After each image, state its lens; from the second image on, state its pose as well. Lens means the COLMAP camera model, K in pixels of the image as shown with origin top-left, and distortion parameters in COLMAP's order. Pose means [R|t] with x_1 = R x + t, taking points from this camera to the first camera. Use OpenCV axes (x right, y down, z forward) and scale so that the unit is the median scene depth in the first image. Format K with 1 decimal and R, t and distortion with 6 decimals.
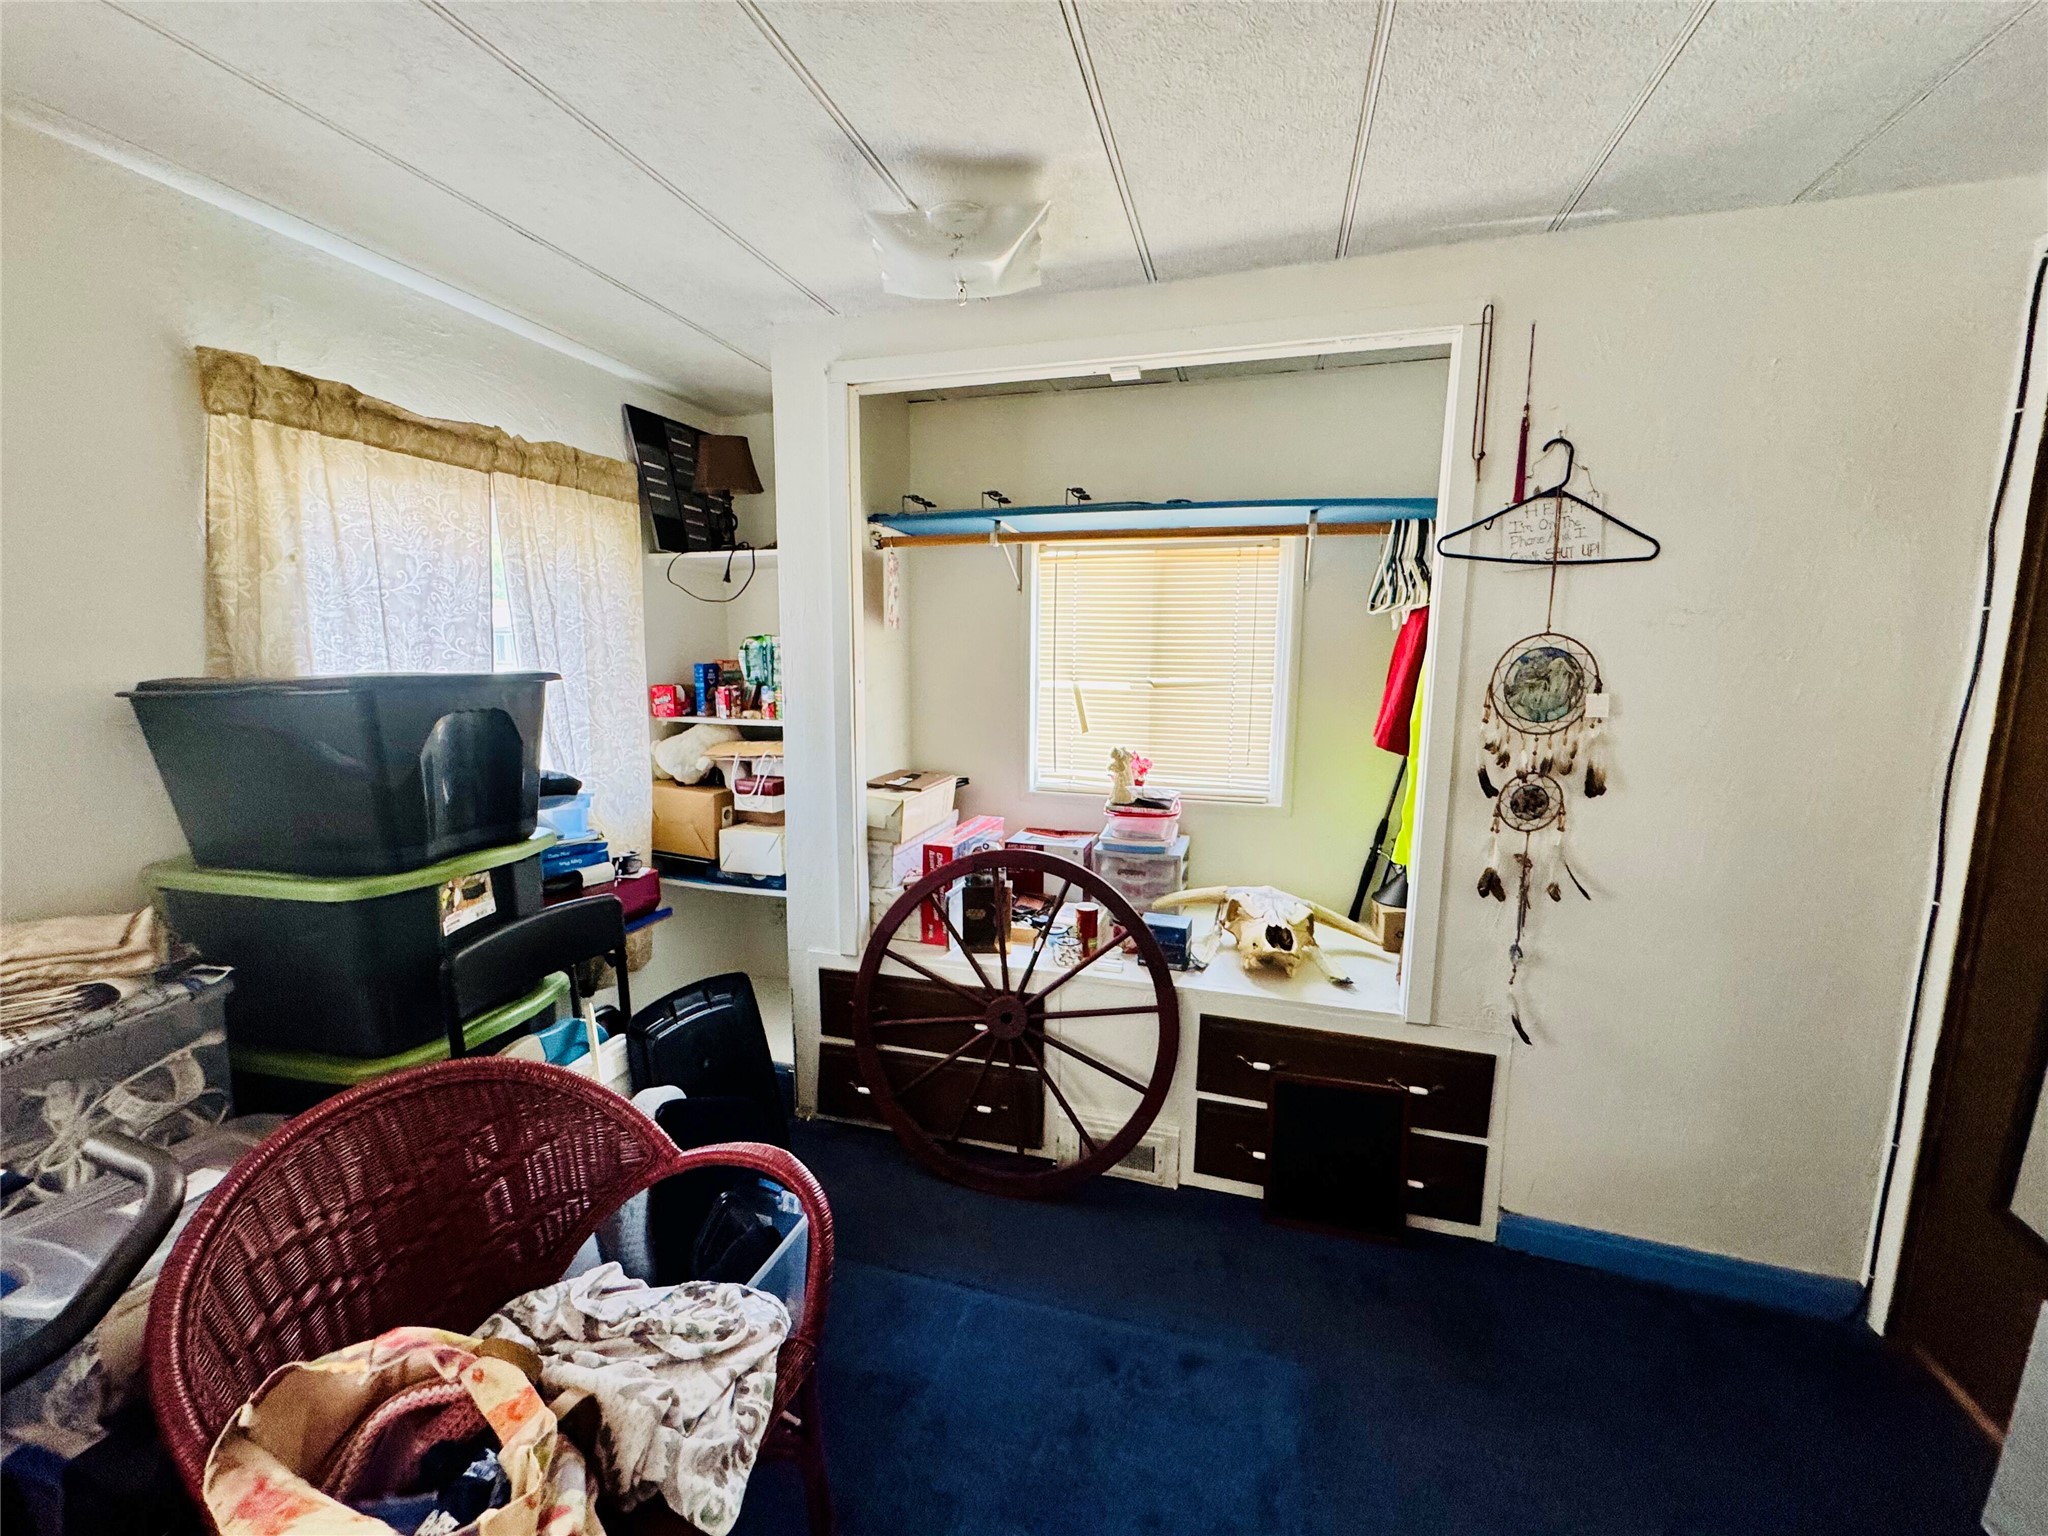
lens RADIAL K [[817.7, 0, 1025.2], [0, 817.7, 771.9], [0, 0, 1]] dist [-0.003538, 0.000159]
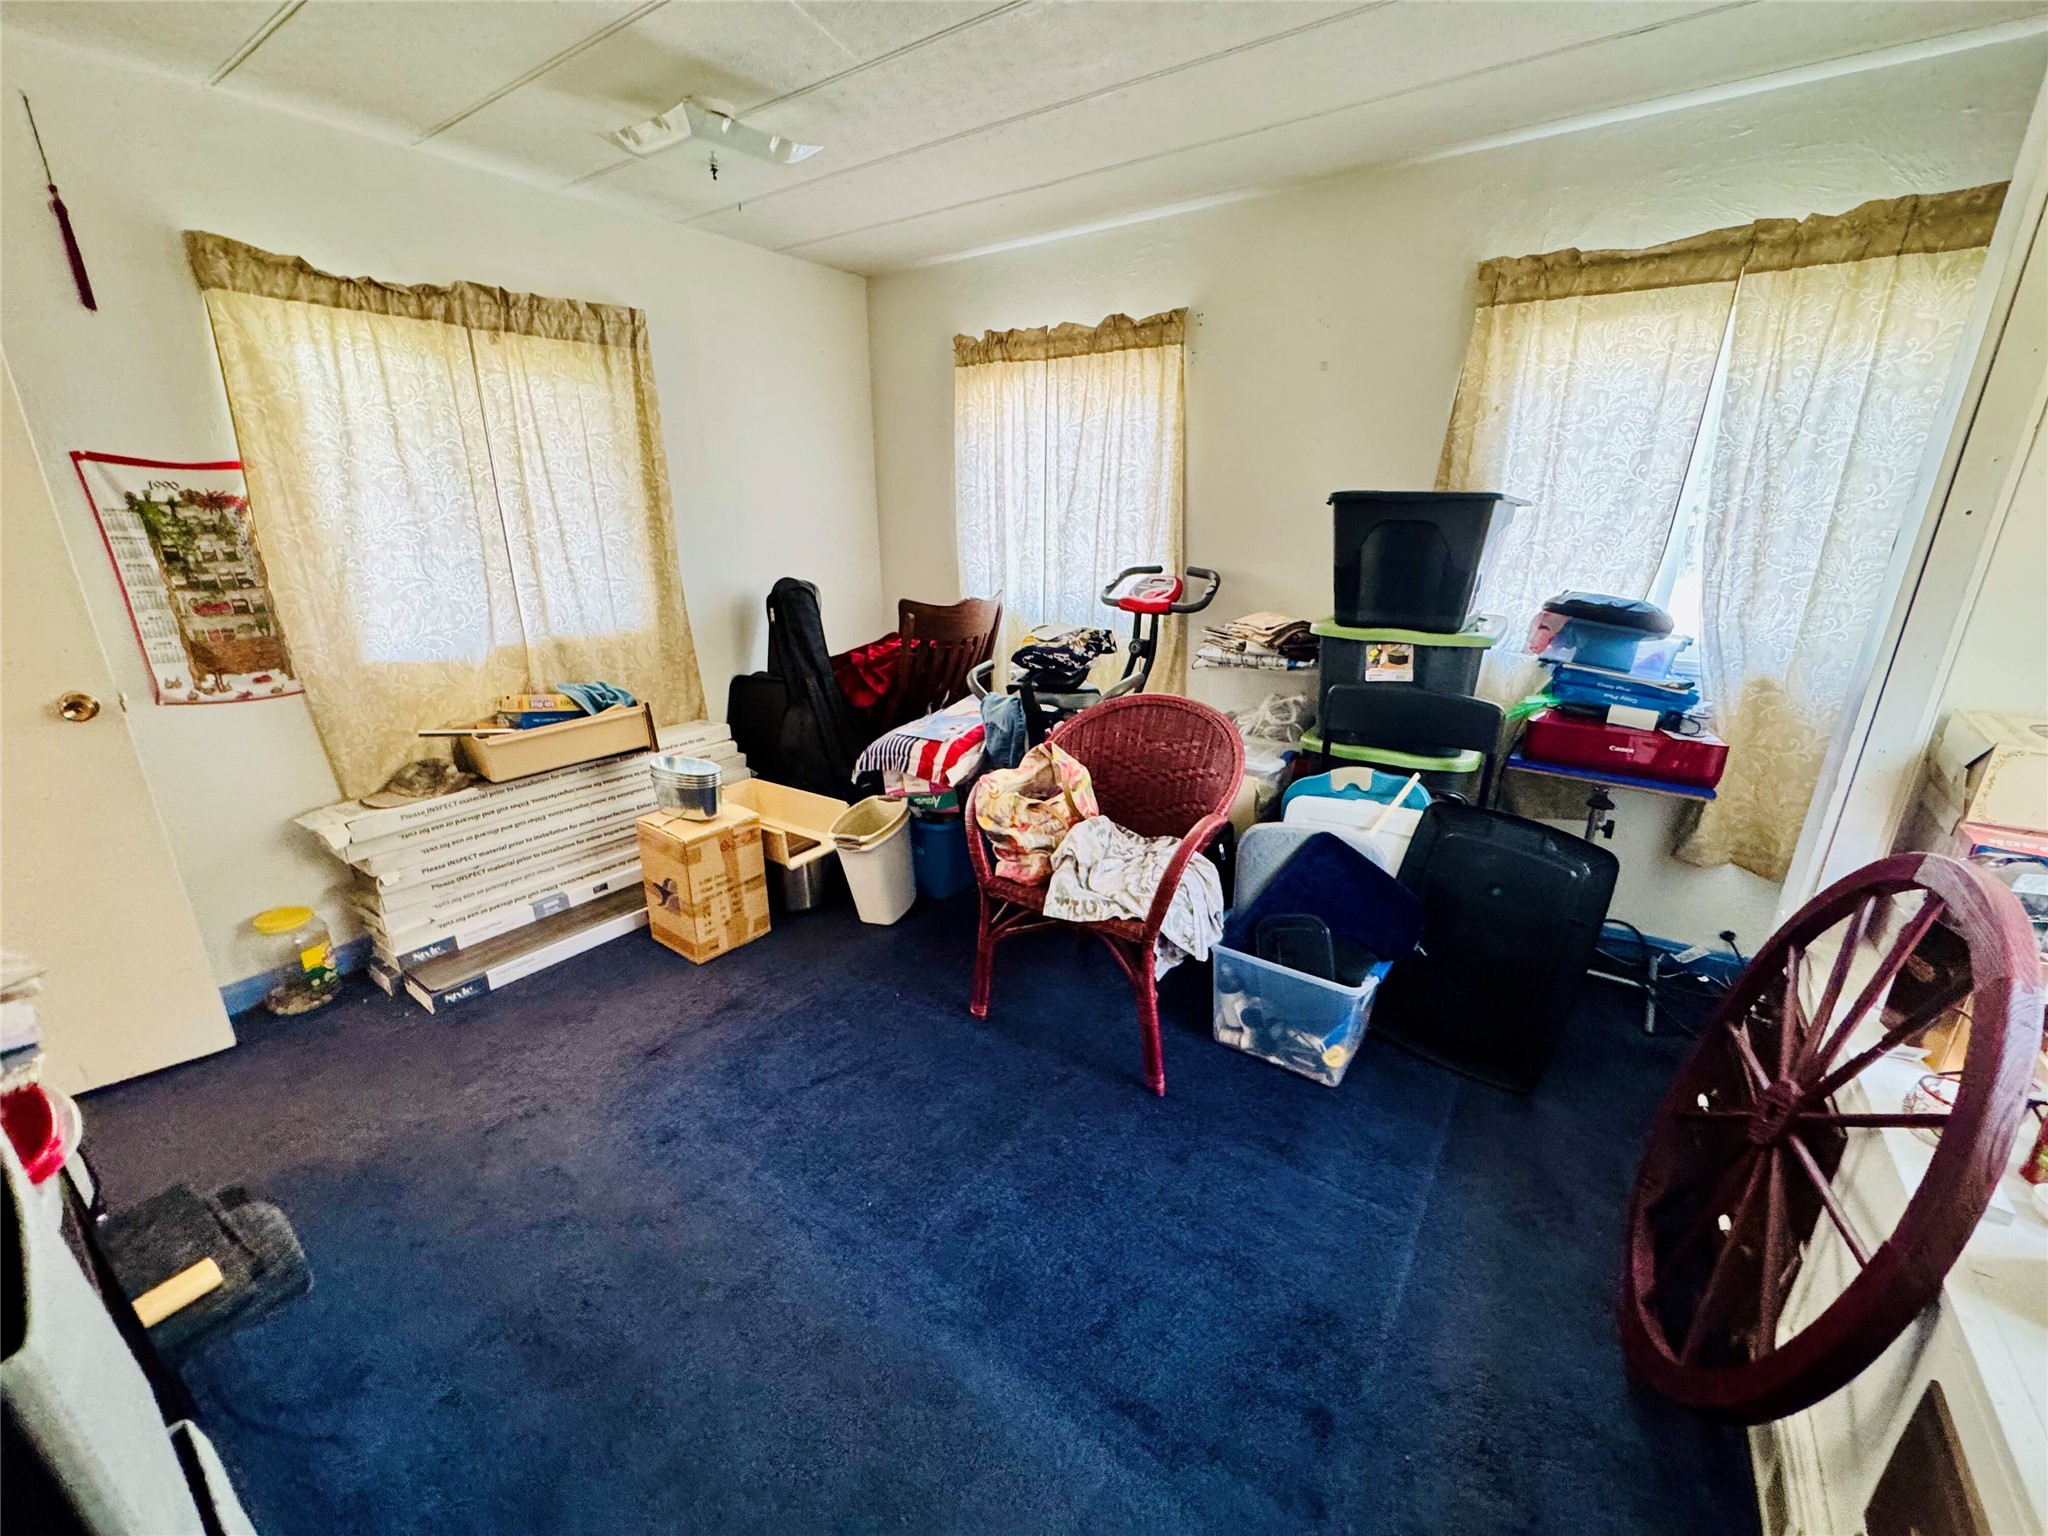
lens RADIAL K [[817.7, 0, 1026.4], [0, 817.7, 769.6], [0, 0, 1]] dist [-0.003538, 0.000159]
pose [[-0.319451, 0.287631, -0.902895, 0.763936], [-0.138264, 0.928475, 0.344698, -0.064031], [0.937462, 0.234952, -0.256834, 0.755365]]
